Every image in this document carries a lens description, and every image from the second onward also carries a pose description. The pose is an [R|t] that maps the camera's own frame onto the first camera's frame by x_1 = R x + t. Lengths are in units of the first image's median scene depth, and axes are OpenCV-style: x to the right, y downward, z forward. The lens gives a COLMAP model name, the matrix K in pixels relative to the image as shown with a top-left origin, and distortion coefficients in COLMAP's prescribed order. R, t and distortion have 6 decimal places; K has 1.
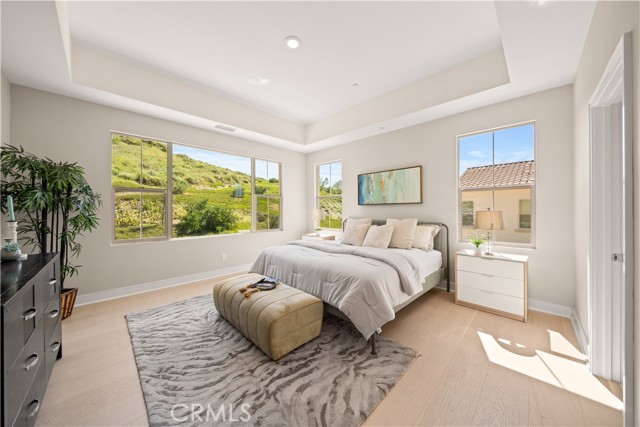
lens RADIAL K [[220.0, 0, 316.5], [0, 220.0, 210.0], [0, 0, 1]] dist [-0.000886, -0.000052]
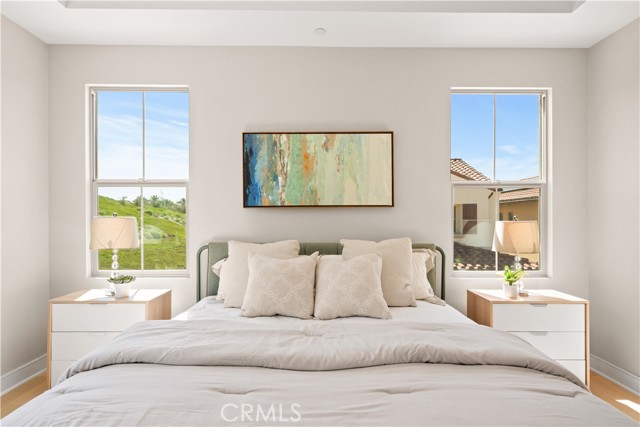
lens RADIAL K [[353.8, 0, 321.6], [0, 353.8, 216.3], [0, 0, 1]] dist [0.001641, 0.000081]
pose [[0.697279, 0.006050, 0.716775, -0.175874], [-0.000233, 0.999966, -0.008213, -0.001093], [-0.716800, 0.005560, 0.697257, 0.449701]]
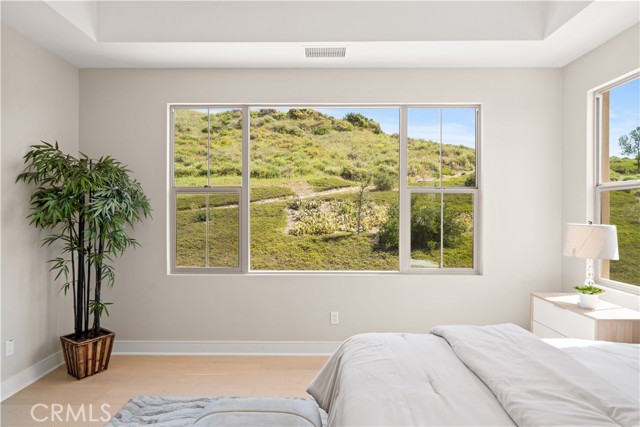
lens RADIAL K [[349.9, 0, 316.9], [0, 349.9, 216.0], [0, 0, 1]] dist [0.002599, 0.000345]
pose [[0.703946, 0.011572, -0.710159, 0.101784], [-0.004595, 0.999921, 0.011739, -0.023185], [0.710238, -0.005001, 0.703943, 0.397052]]
